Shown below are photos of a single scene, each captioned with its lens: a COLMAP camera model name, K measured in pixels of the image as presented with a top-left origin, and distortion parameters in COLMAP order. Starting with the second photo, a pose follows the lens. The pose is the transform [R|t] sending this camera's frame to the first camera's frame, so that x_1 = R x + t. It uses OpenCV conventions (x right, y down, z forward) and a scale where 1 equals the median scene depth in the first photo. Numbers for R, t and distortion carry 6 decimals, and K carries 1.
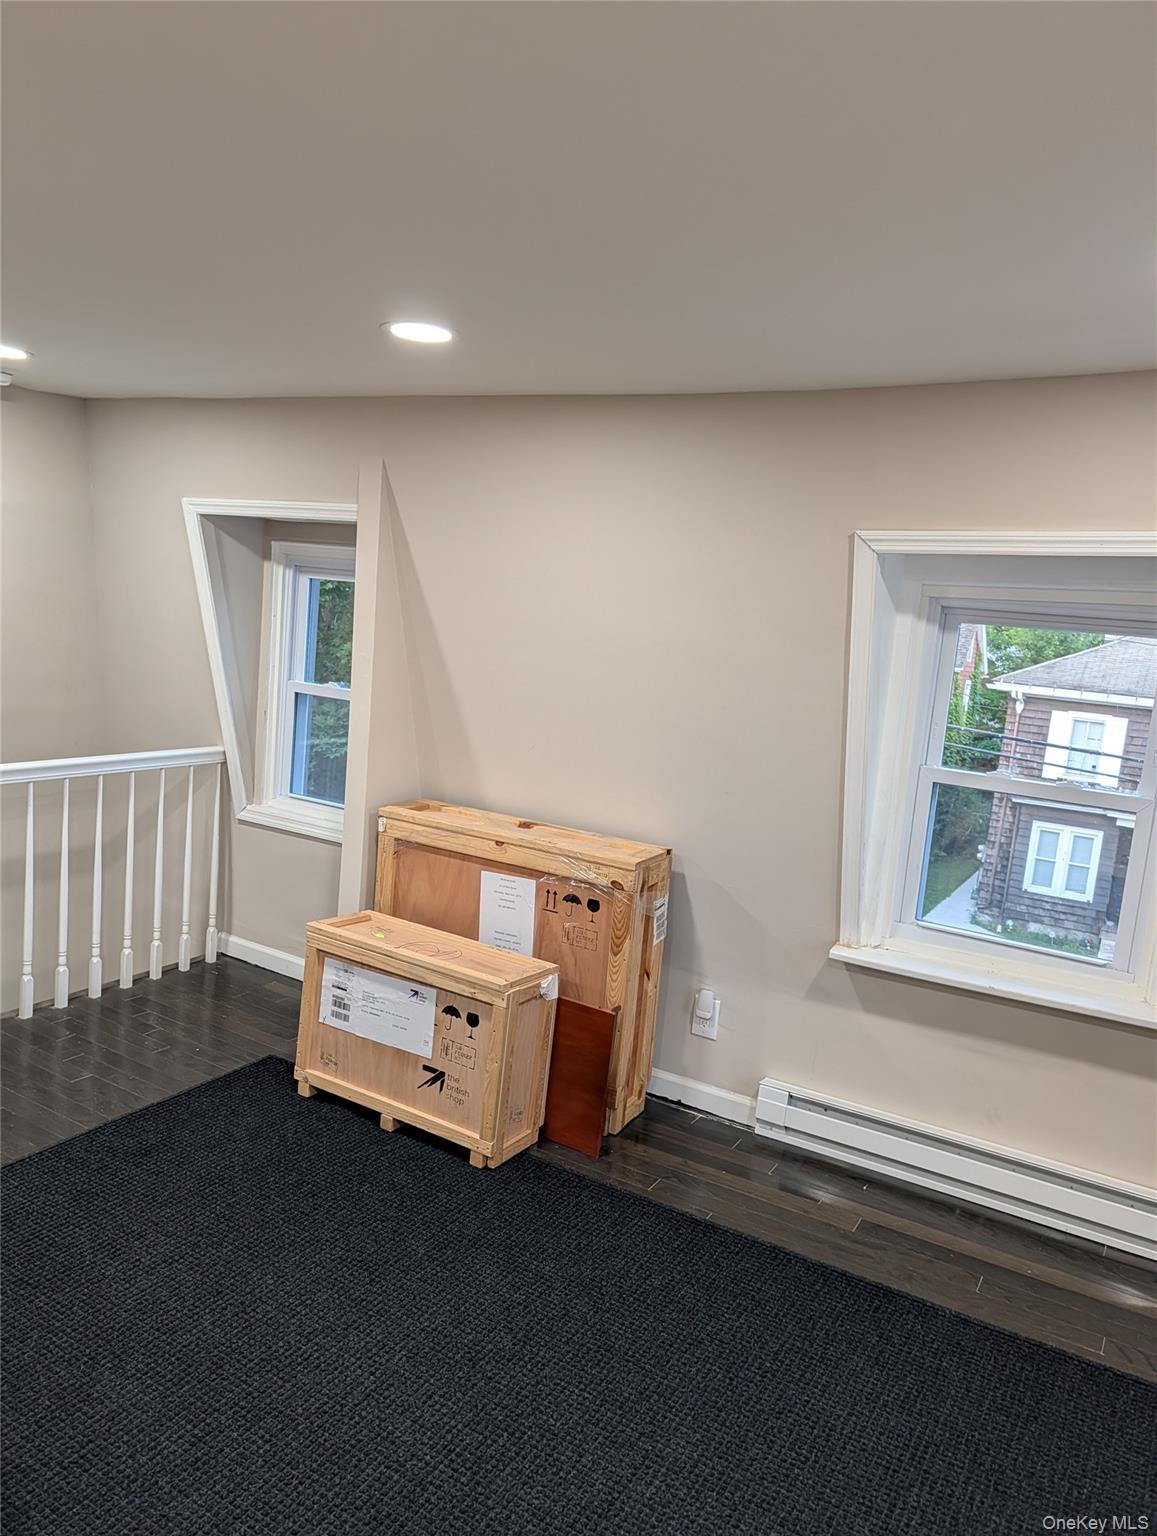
lens RADIAL K [[1115.6, 0, 567.2], [0, 1115.6, 762.8], [0, 0, 1]] dist [0.030152, -0.006859]
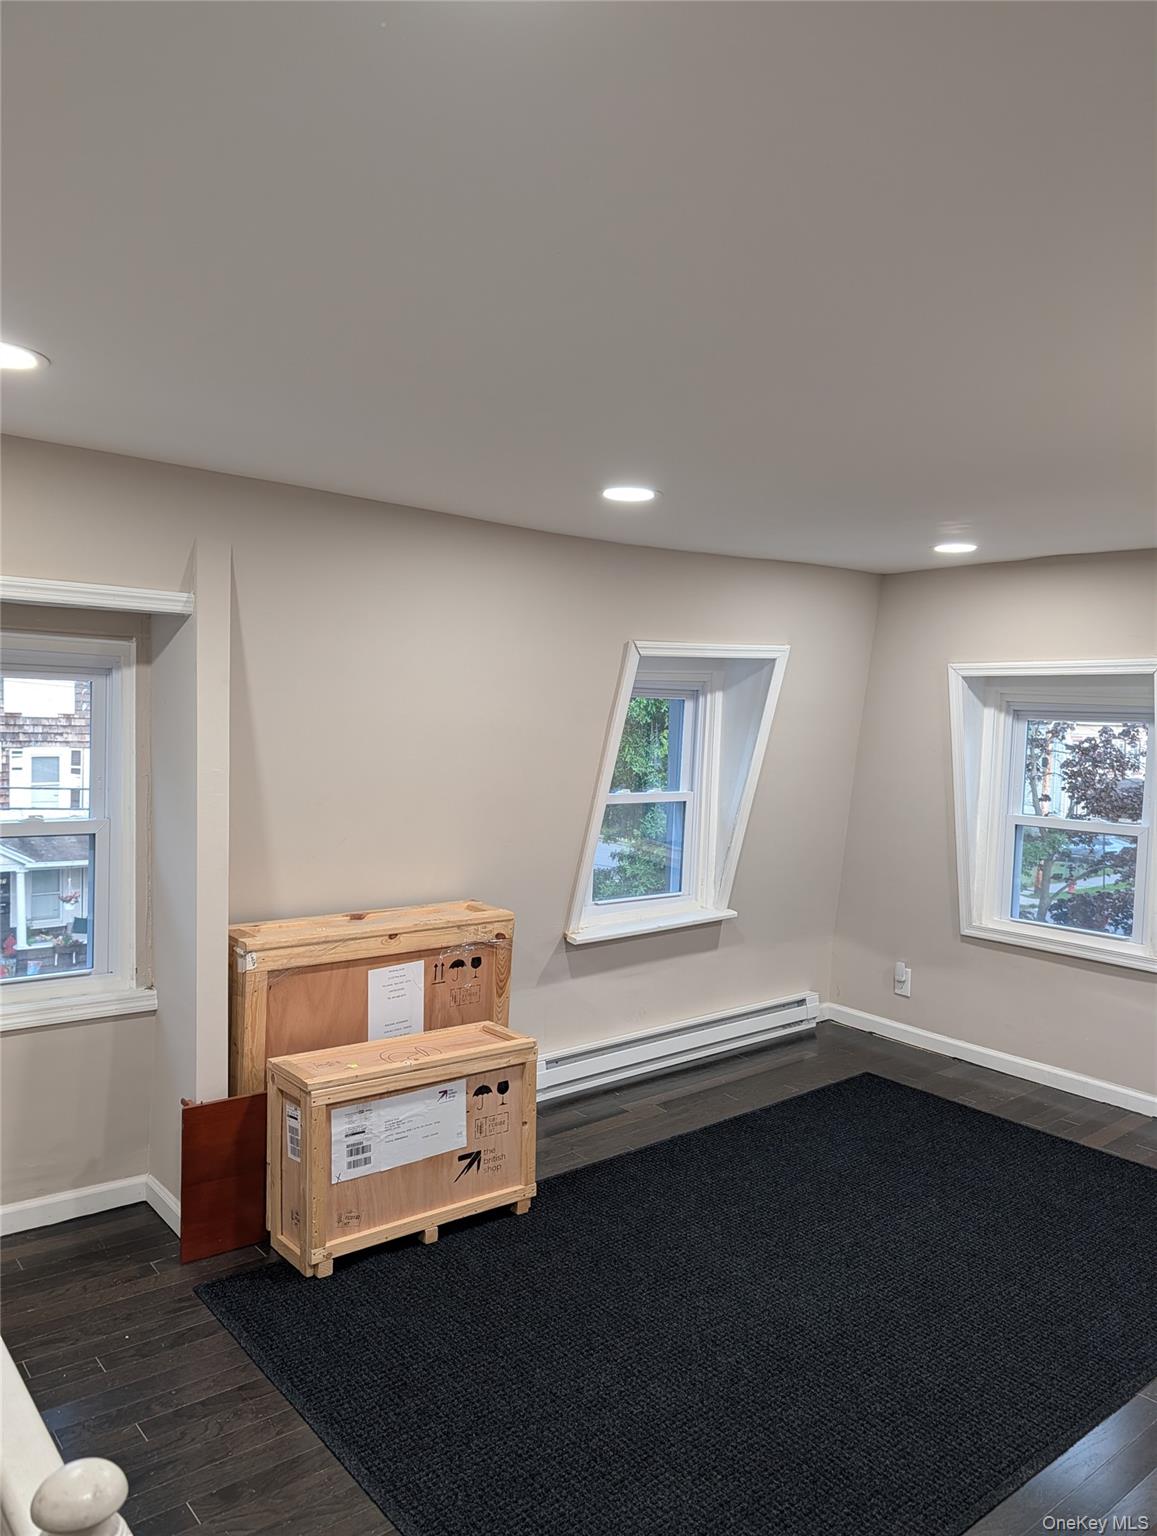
lens RADIAL K [[1115.6, 0, 567.0], [0, 1115.6, 775.1], [0, 0, 1]] dist [0.030152, -0.006859]
pose [[0.341294, -0.134728, 0.930251, -0.968253], [0.124284, 0.987453, 0.097415, -0.158036], [-0.931704, 0.082368, 0.353756, 0.495673]]
